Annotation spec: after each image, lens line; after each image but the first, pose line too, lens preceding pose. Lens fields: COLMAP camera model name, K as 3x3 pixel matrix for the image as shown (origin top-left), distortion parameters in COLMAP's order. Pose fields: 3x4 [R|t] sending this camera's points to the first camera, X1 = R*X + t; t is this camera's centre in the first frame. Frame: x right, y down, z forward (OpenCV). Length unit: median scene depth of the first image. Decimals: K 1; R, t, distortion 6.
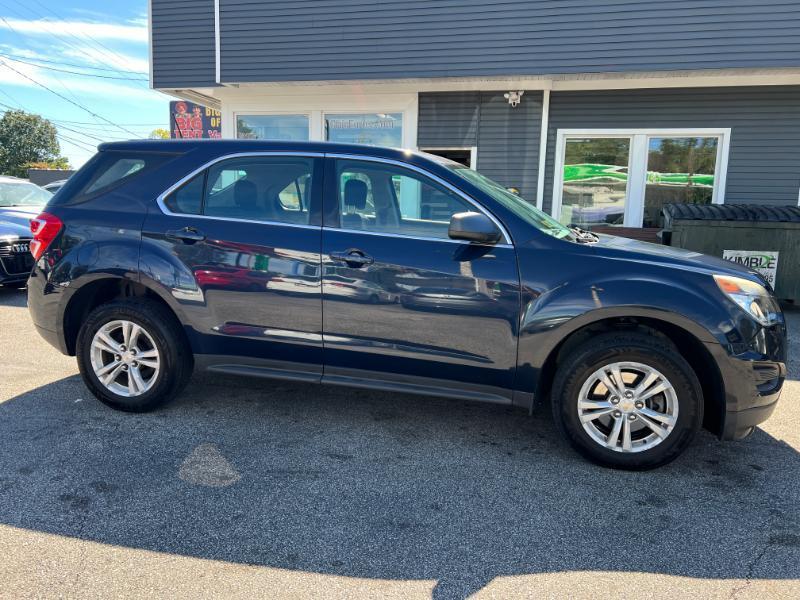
lens RADIAL K [[607.2, 0, 396.7], [0, 607.2, 300.3], [0, 0, 1]] dist [0.044467, -0.049792]
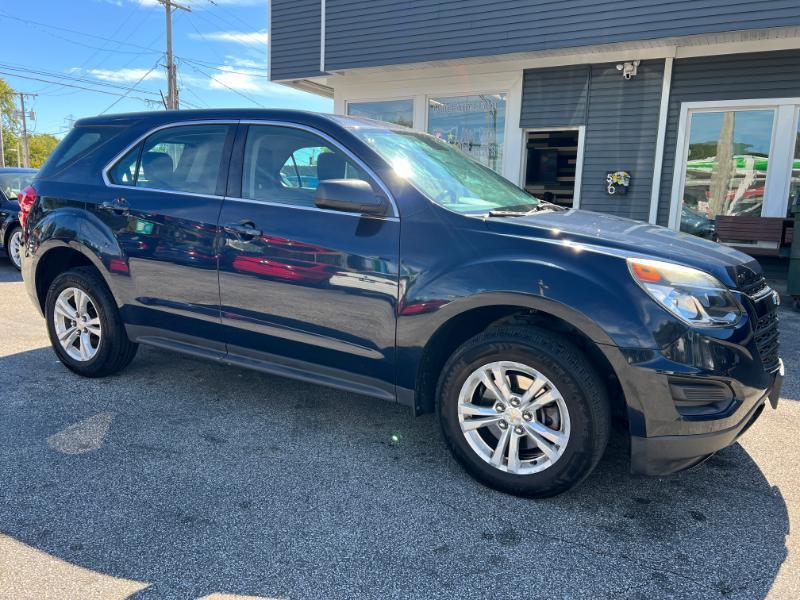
lens RADIAL K [[607.2, 0, 400.2], [0, 607.2, 299.2], [0, 0, 1]] dist [0.044467, -0.049792]
pose [[0.958722, 0.050124, -0.279894, 0.387217], [-0.047764, 0.998742, 0.015248, 0.010144], [0.280306, -0.001250, 0.959910, 0.153259]]
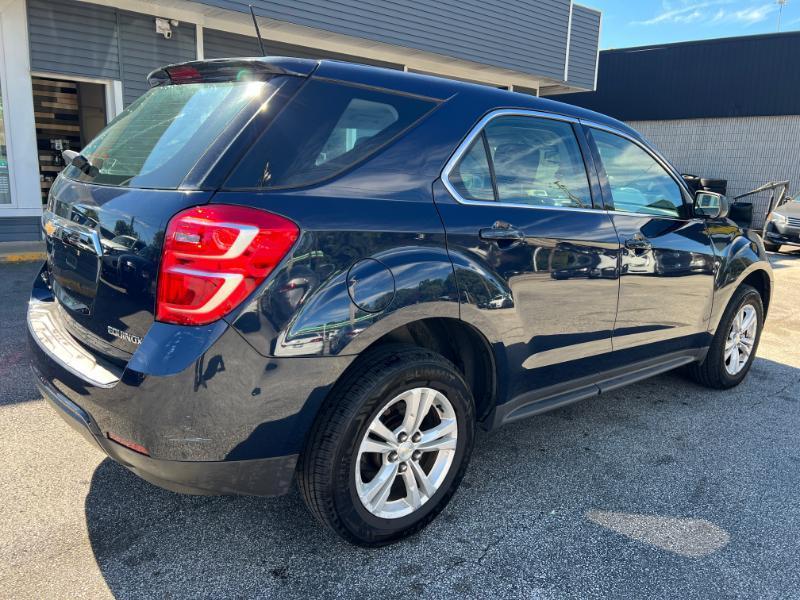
lens RADIAL K [[607.2, 0, 409.7], [0, 607.2, 293.7], [0, 0, 1]] dist [0.044467, -0.049792]
pose [[0.588661, -0.157182, 0.792951, -0.905011], [0.096196, 0.987565, 0.124346, -0.130041], [-0.802636, 0.003081, 0.596462, 0.671090]]
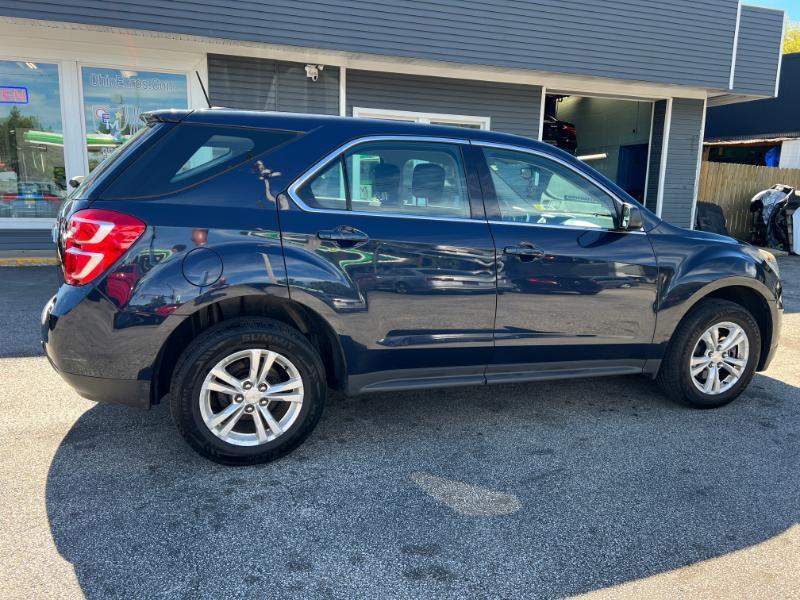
lens RADIAL K [[607.2, 0, 401.8], [0, 607.2, 301.7], [0, 0, 1]] dist [0.044467, -0.049792]
pose [[0.835629, -0.103563, 0.539443, -0.709771], [0.076123, 0.994423, 0.072992, -0.069508], [-0.543994, -0.019930, 0.838852, 0.259590]]
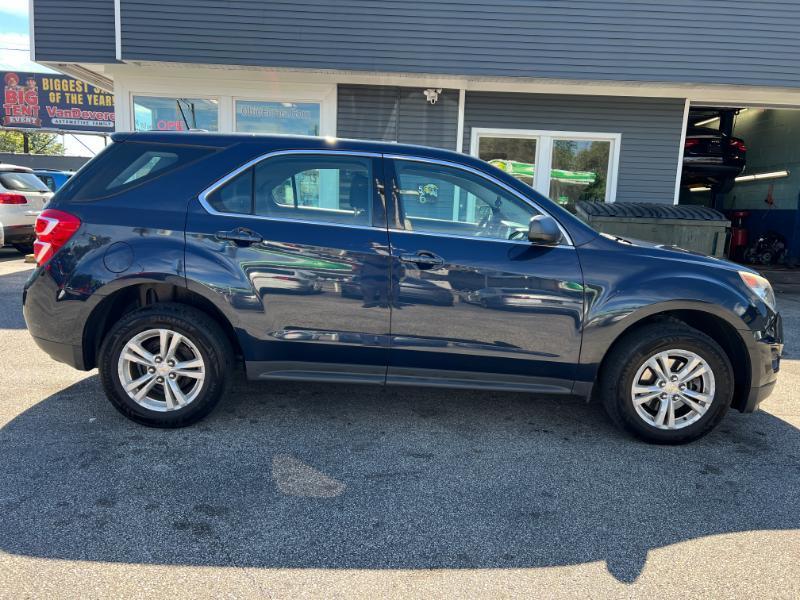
lens RADIAL K [[607.2, 0, 404.2], [0, 607.2, 301.4], [0, 0, 1]] dist [0.044467, -0.049792]
pose [[0.968895, -0.027329, 0.245960, -0.323279], [0.022604, 0.999502, 0.022015, -0.020814], [-0.246439, -0.015771, 0.969030, 0.024293]]
